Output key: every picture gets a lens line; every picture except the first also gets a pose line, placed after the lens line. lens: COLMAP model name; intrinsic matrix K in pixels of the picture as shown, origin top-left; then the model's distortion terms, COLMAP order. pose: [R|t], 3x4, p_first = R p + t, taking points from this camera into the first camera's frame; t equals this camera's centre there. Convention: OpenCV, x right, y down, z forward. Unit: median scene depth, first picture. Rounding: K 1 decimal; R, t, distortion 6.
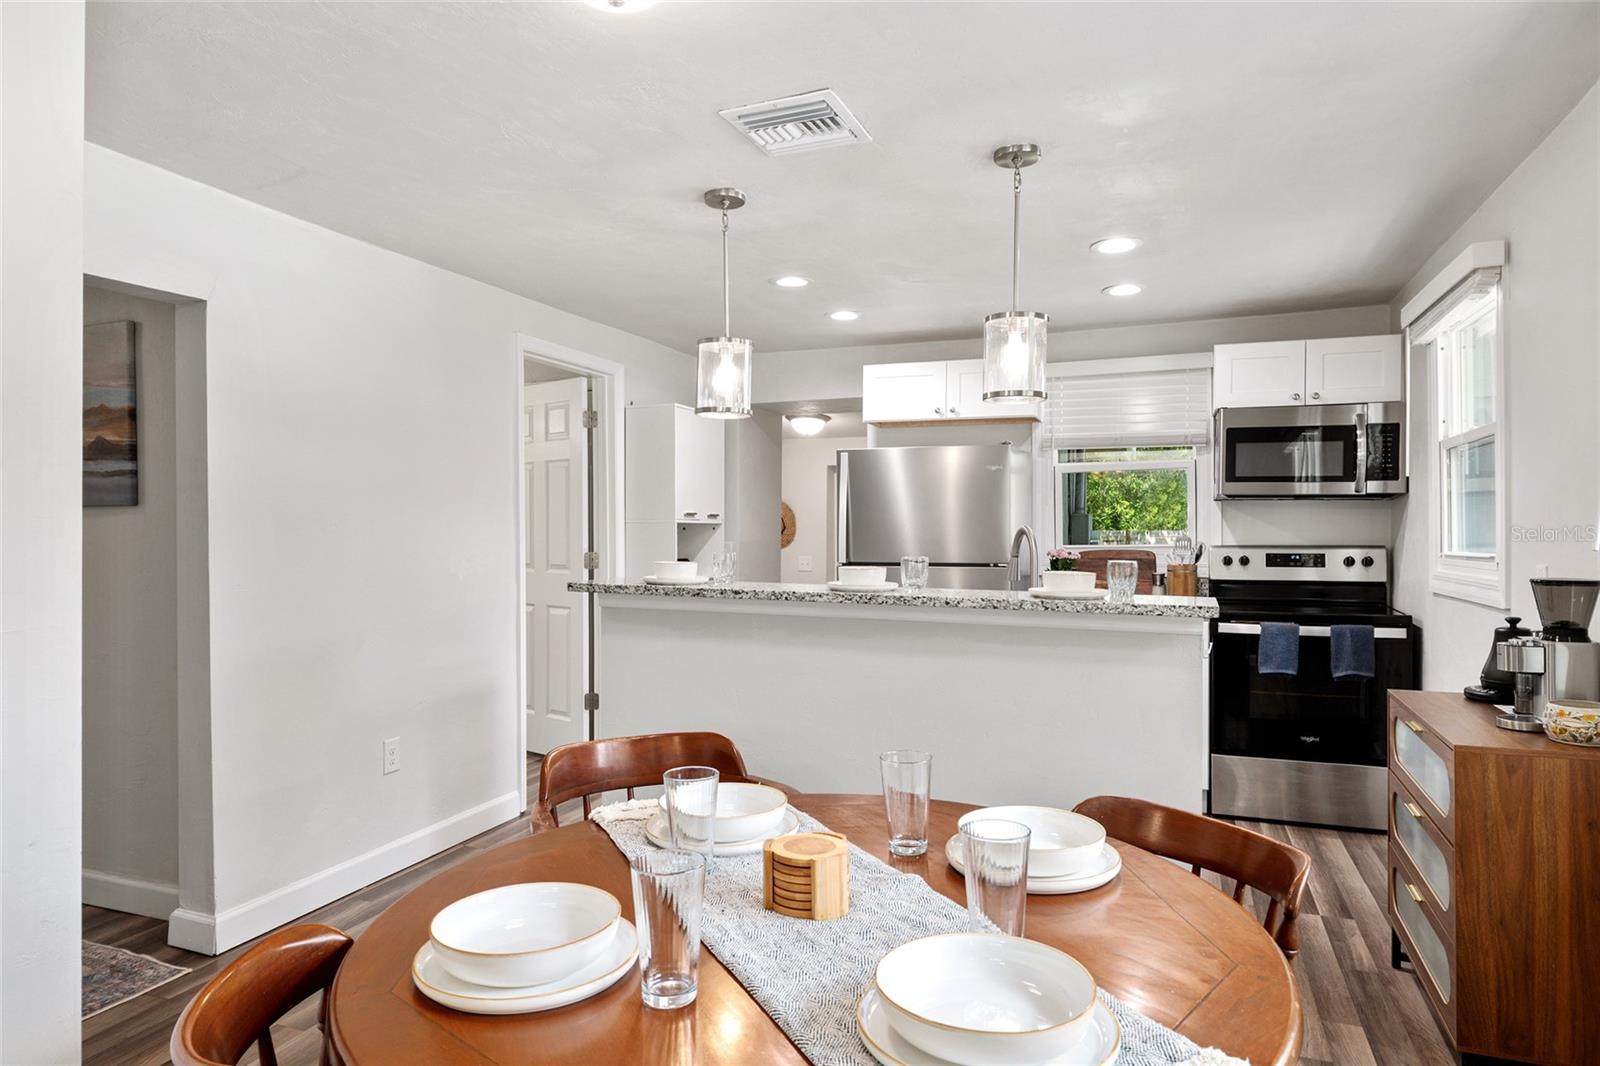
lens RADIAL K [[958.3, 0, 796.5], [0, 958.3, 537.7], [0, 0, 1]] dist [0.002986, -0.002139]
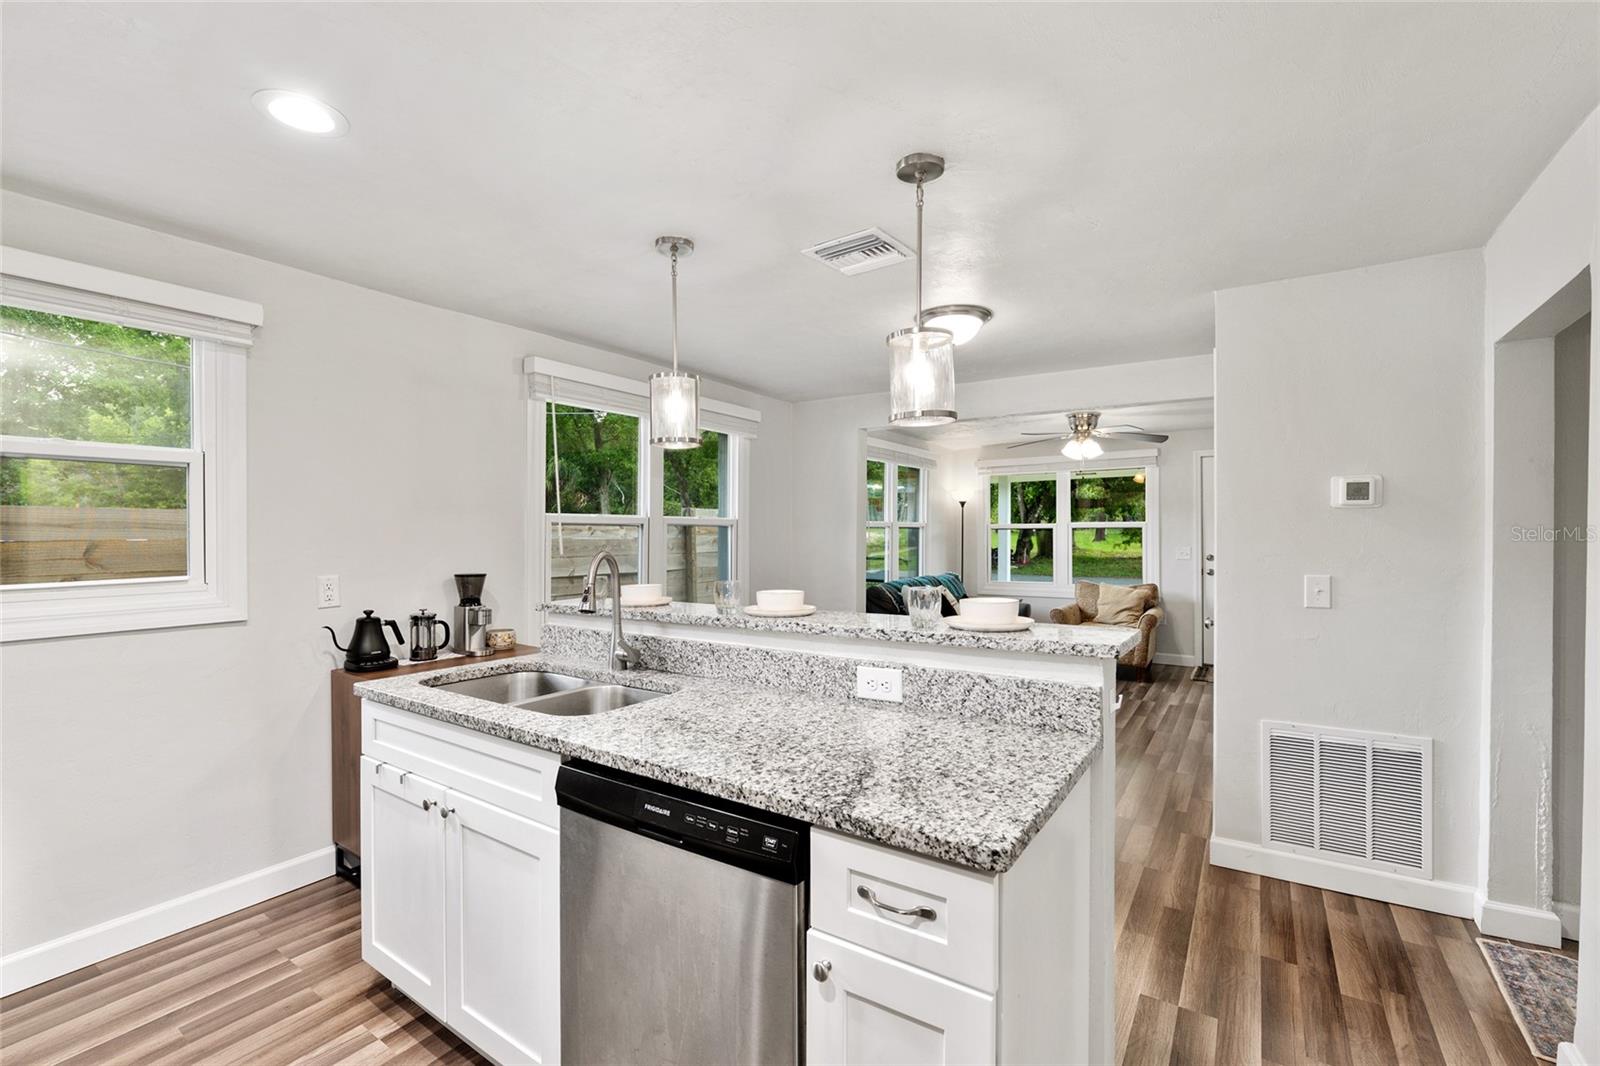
lens RADIAL K [[700.2, 0, 786.9], [0, 700.2, 534.3], [0, 0, 1]] dist [-0.009177, 0.001672]
pose [[-0.975768, 0.002197, 0.218798, -0.060949], [0.005195, 0.999900, 0.013131, -0.025898], [-0.218748, 0.013950, -0.975682, 1.146877]]
